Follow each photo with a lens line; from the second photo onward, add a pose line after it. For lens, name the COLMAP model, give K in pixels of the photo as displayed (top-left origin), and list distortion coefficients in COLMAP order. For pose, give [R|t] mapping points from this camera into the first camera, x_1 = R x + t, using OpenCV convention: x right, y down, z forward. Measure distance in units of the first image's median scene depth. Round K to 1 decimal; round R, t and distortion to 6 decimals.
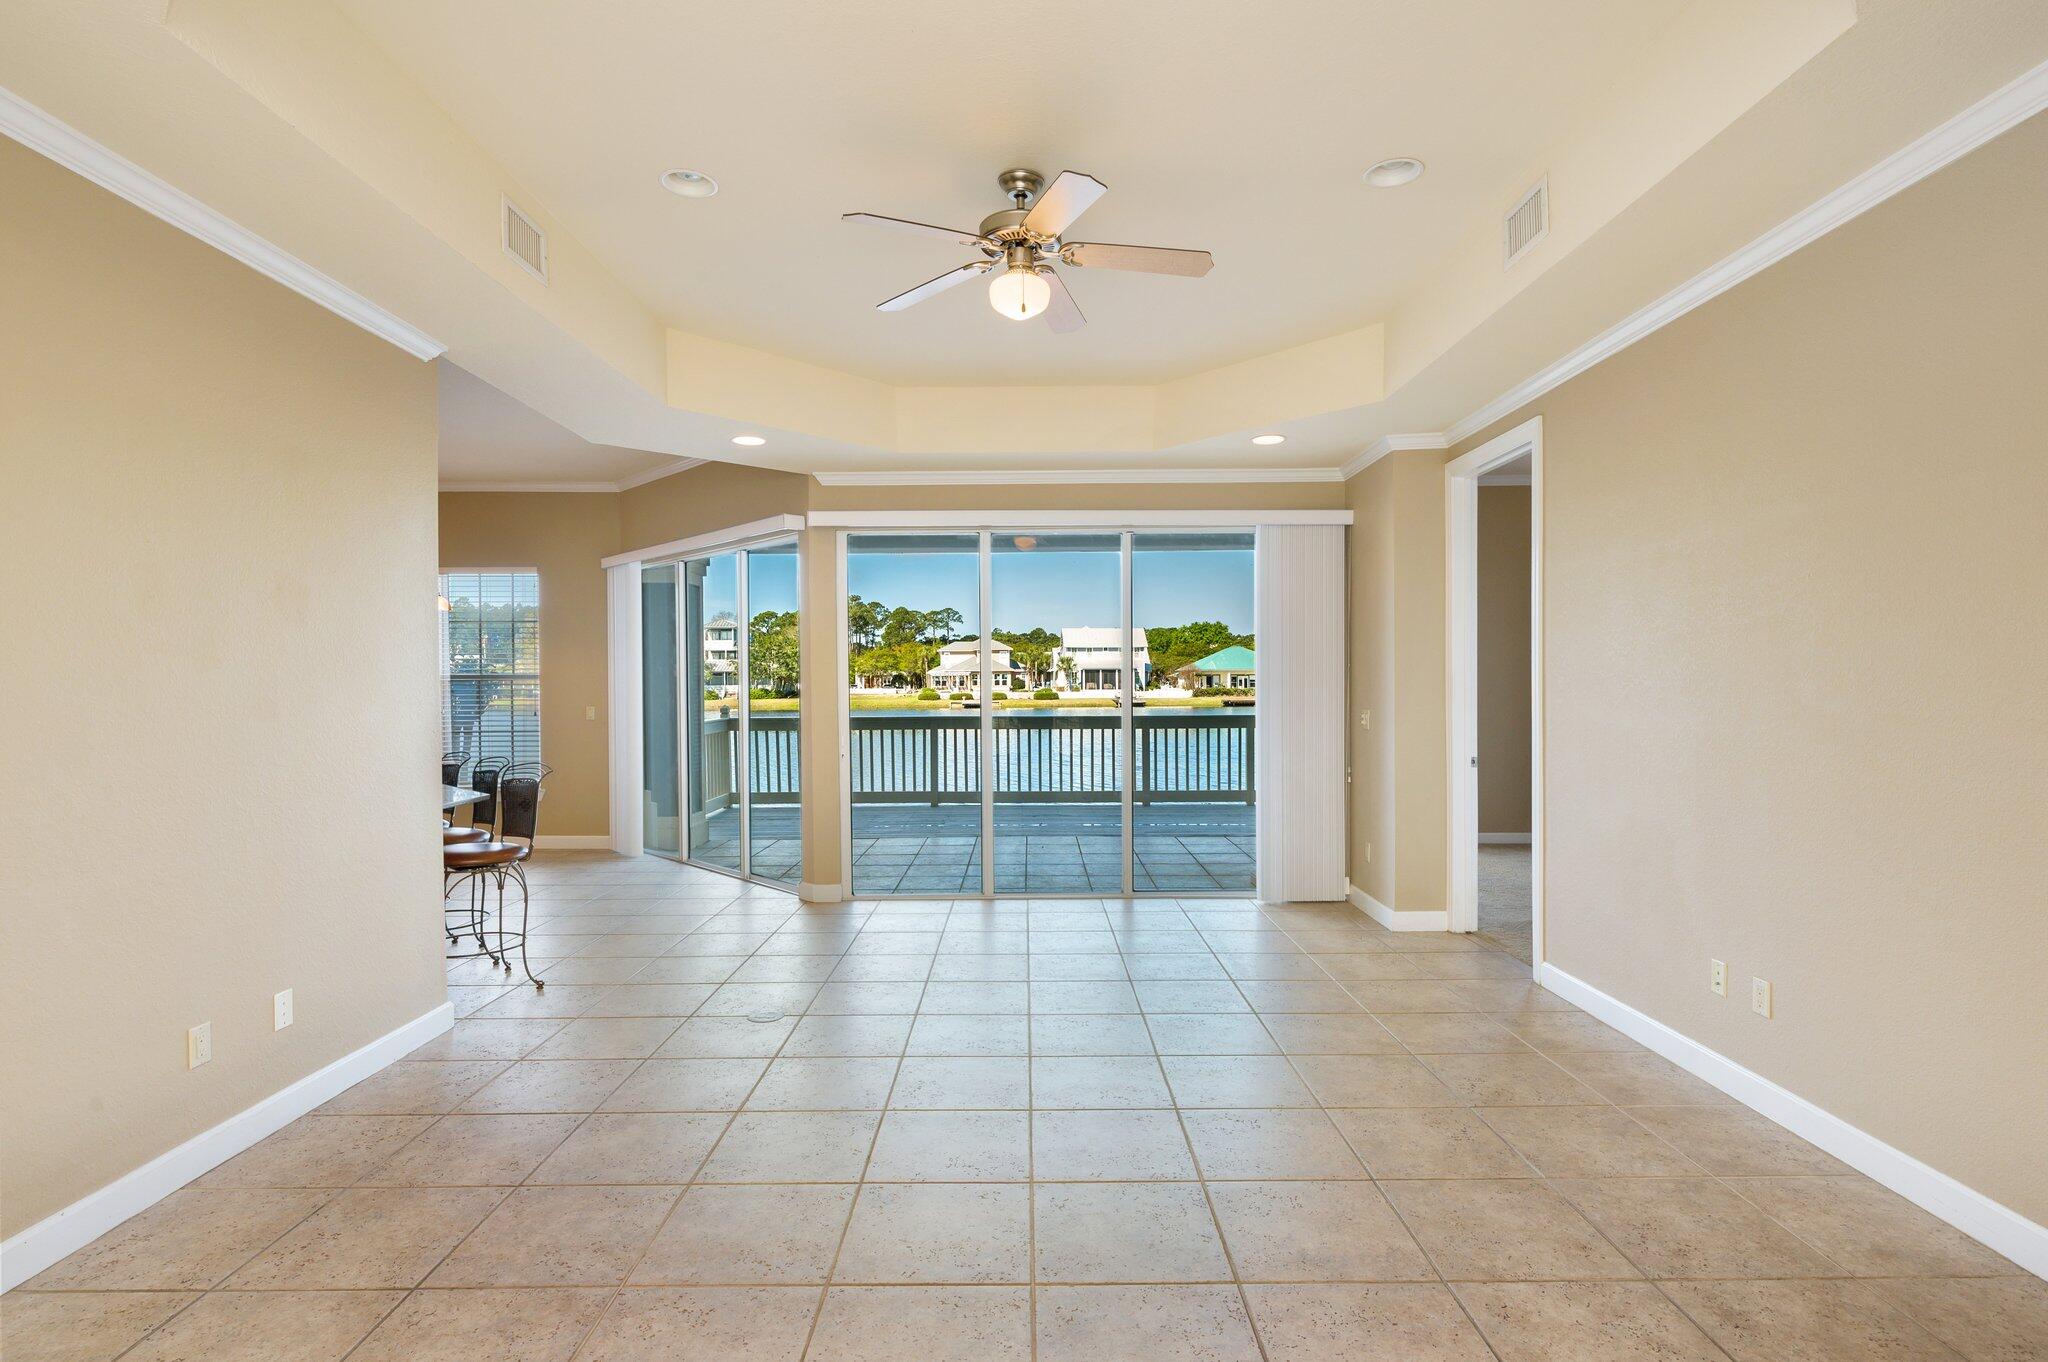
lens RADIAL K [[1013.8, 0, 1018.6], [0, 1013.8, 683.3], [0, 0, 1]] dist [0.001852, 0.000051]
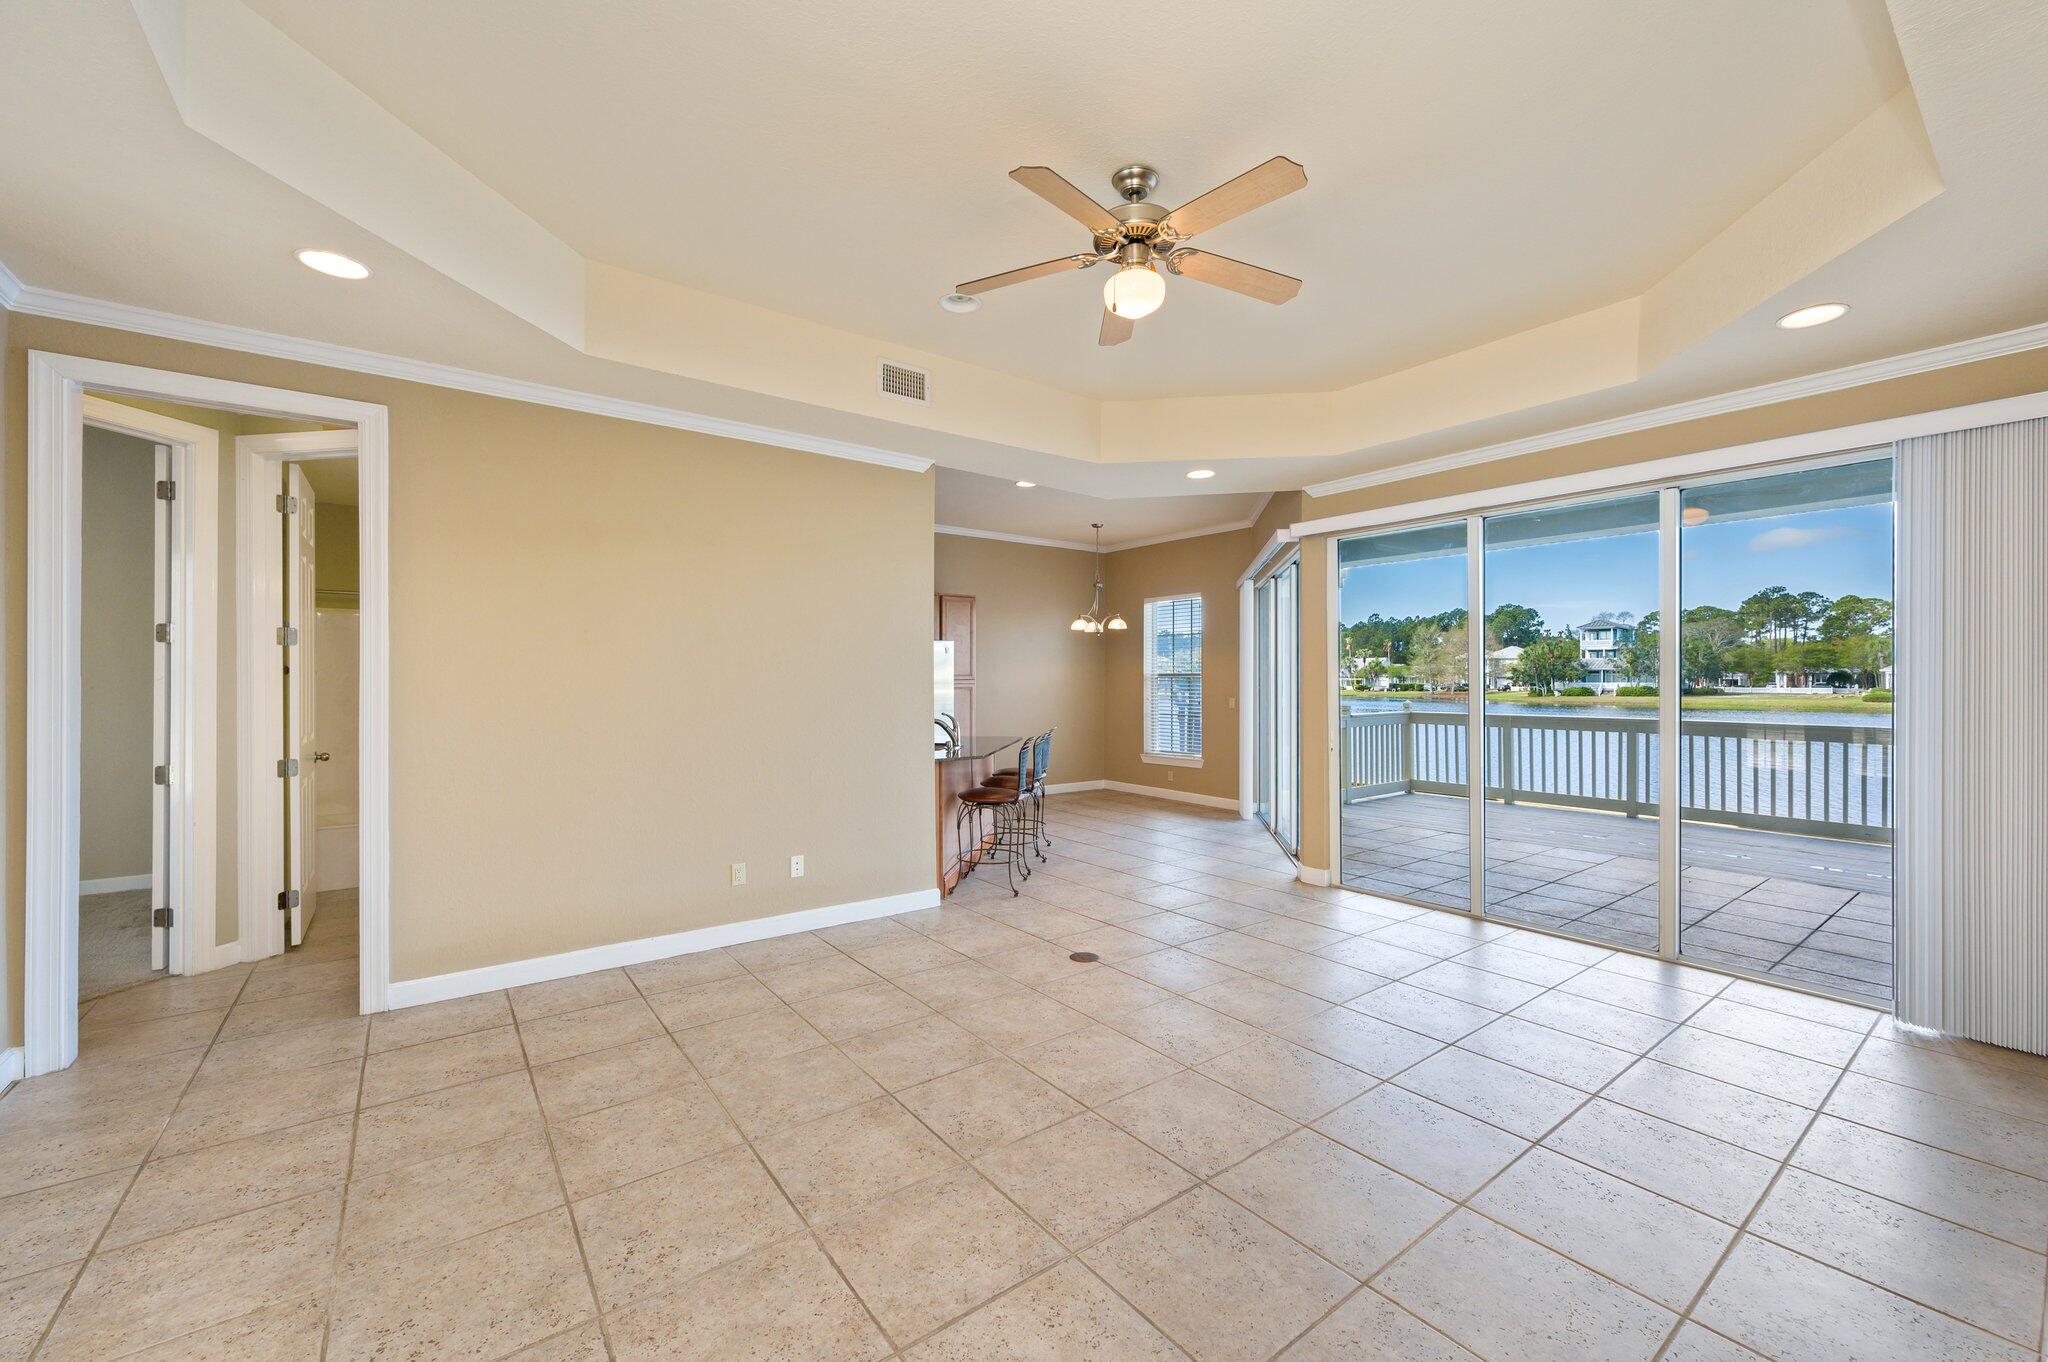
lens RADIAL K [[809.3, 0, 1026.7], [0, 809.3, 679.0], [0, 0, 1]] dist [0.001520, 0.000837]
pose [[0.604890, 0.005008, -0.796293, 0.302559], [-0.005545, 0.999982, 0.002078, -0.002543], [0.796290, 0.003158, 0.604907, 0.231602]]
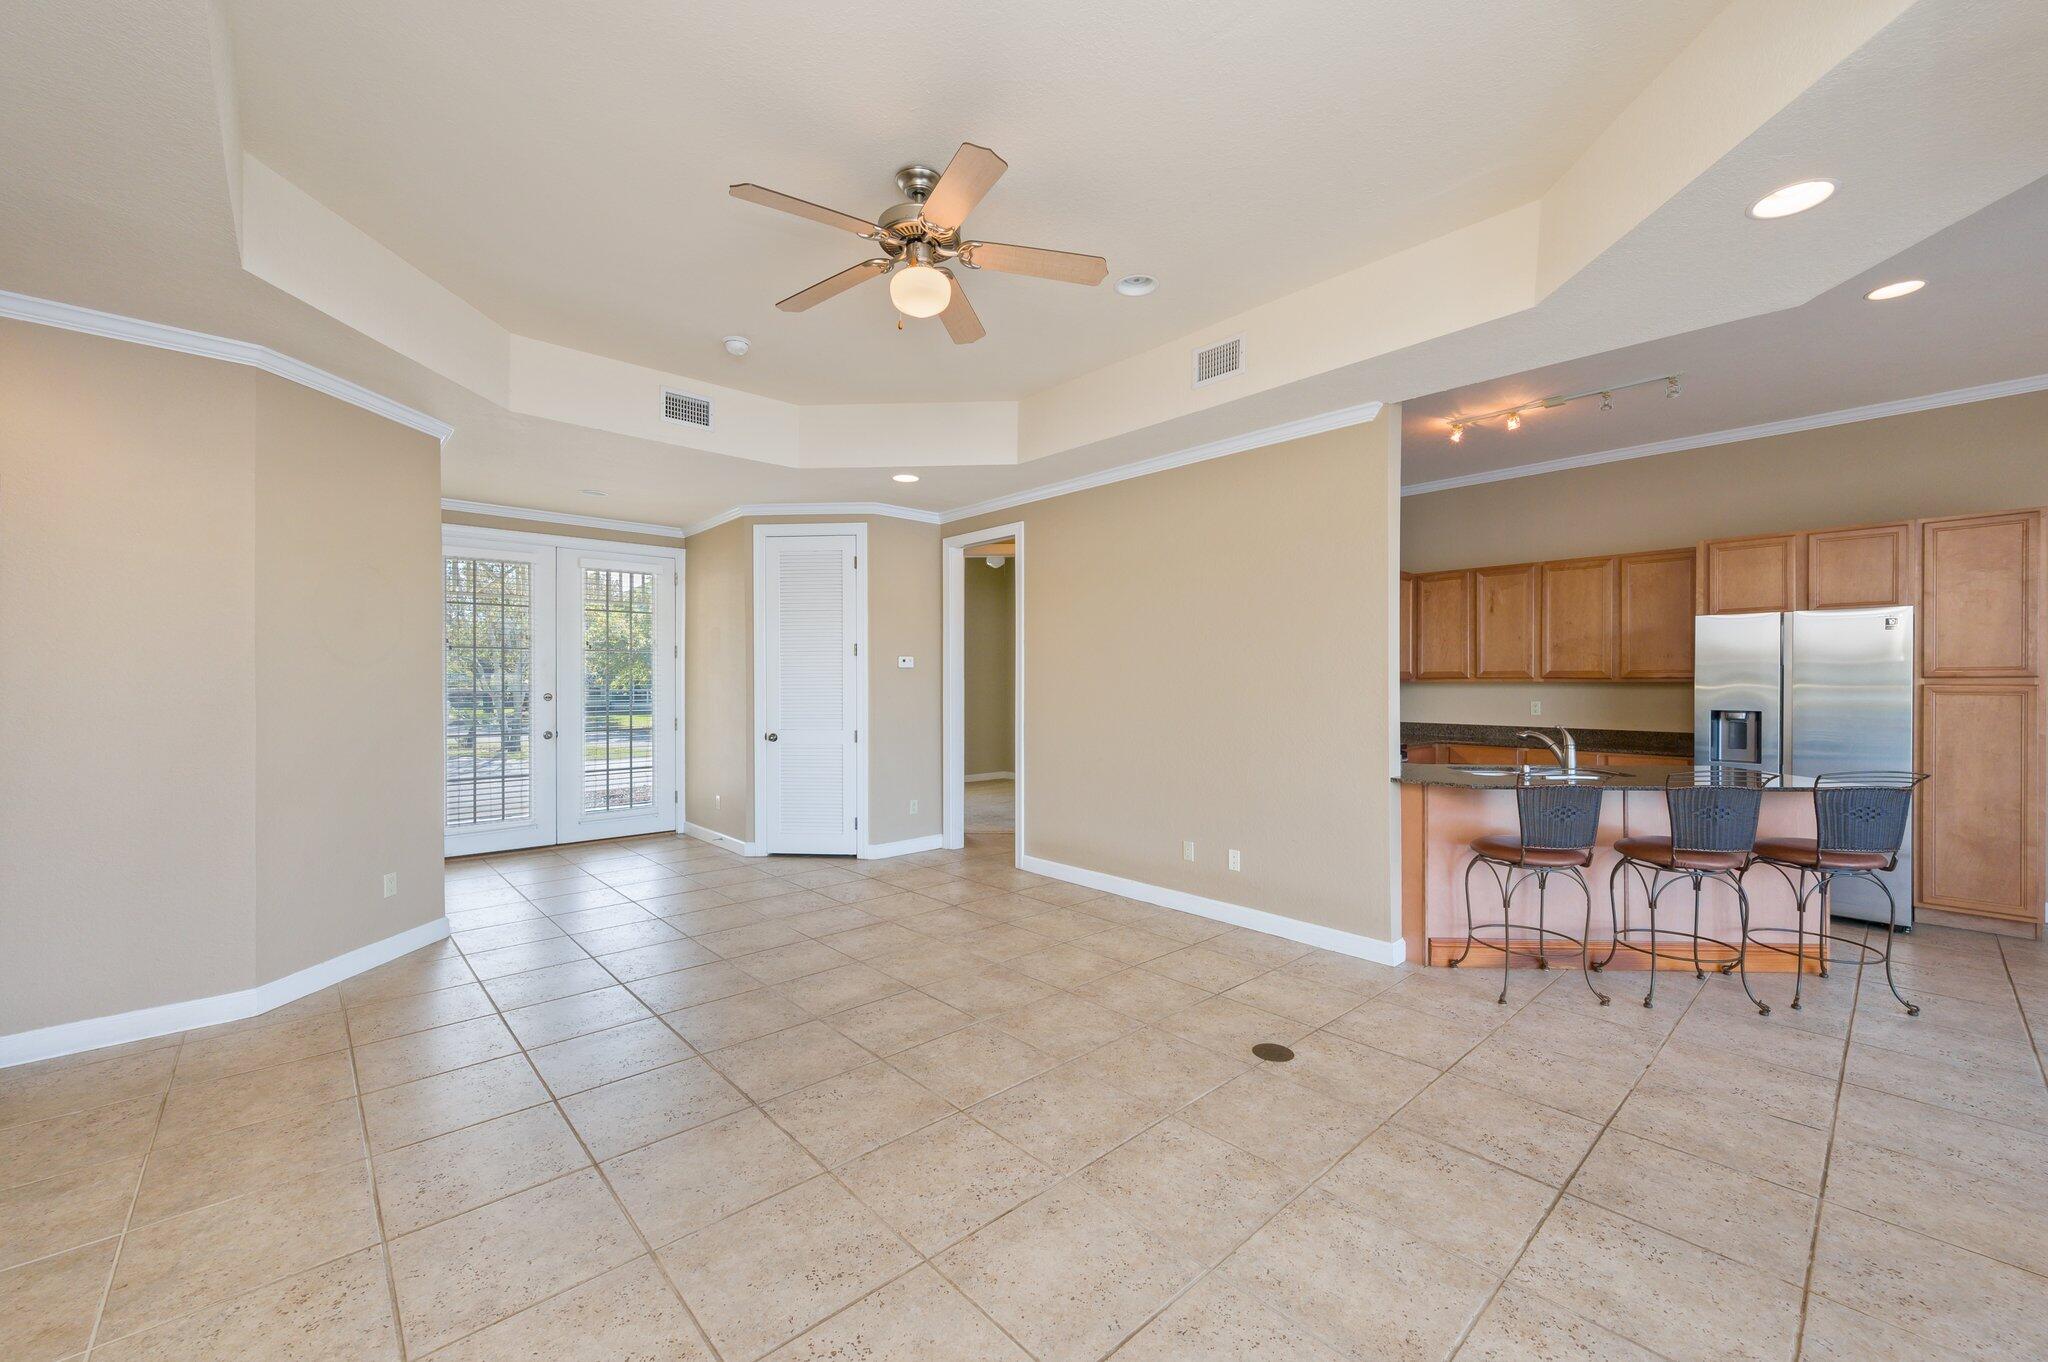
lens RADIAL K [[809.3, 0, 1025.6], [0, 809.3, 682.3], [0, 0, 1]] dist [0.001520, 0.000837]
pose [[-0.735517, 0.007766, -0.677462, 0.248204], [0.003975, 0.999967, 0.007147, -0.001330], [0.677495, 0.002564, -0.735523, 0.880529]]
